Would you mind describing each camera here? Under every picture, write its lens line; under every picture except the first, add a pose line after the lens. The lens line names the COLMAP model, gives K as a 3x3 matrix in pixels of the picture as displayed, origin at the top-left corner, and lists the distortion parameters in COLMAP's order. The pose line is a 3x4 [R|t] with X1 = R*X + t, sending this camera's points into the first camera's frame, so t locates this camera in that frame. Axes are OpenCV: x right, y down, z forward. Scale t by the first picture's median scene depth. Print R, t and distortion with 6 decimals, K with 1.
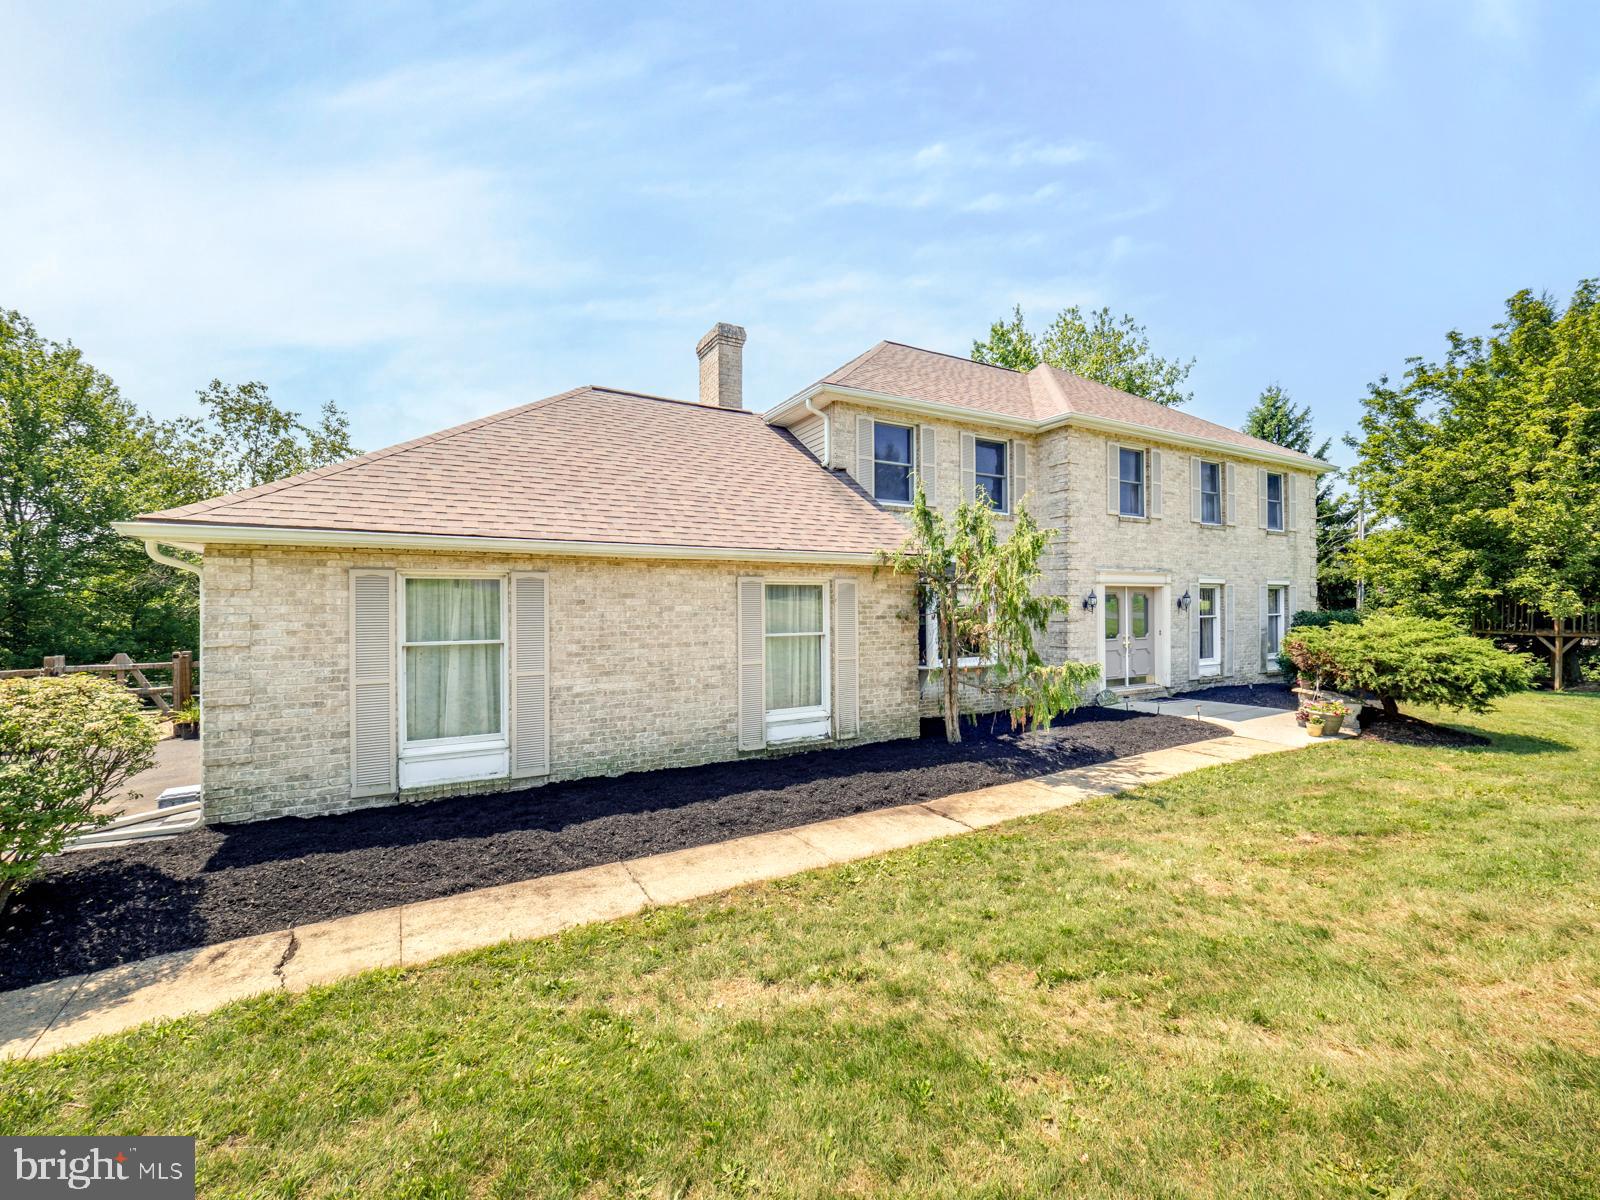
lens RADIAL K [[672.1, 0, 807.0], [0, 672.1, 603.0], [0, 0, 1]] dist [-0.013953, 0.003240]
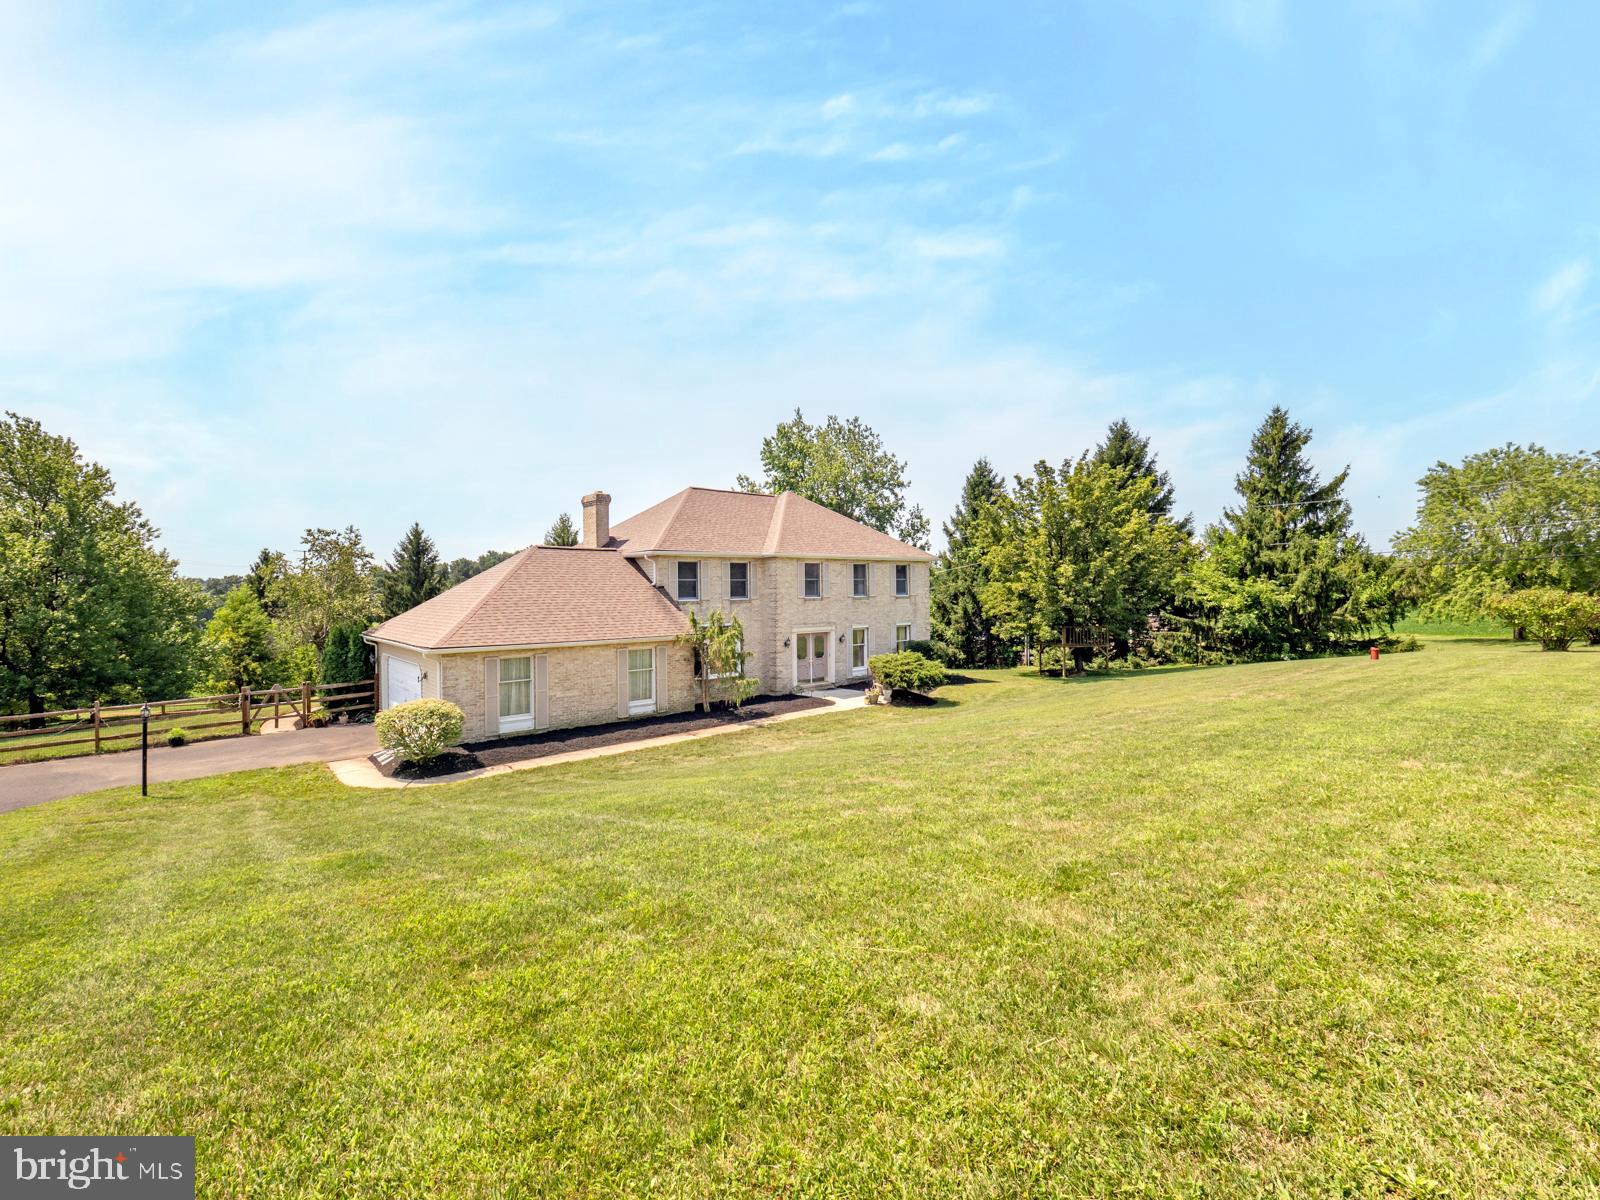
lens RADIAL K [[672.1, 0, 789.8], [0, 672.1, 600.6], [0, 0, 1]] dist [-0.013953, 0.003240]
pose [[0.978175, -0.005202, 0.207719, 0.005771], [0.002254, 0.999893, 0.014423, -0.182896], [-0.207771, -0.013639, 0.978082, -1.145015]]
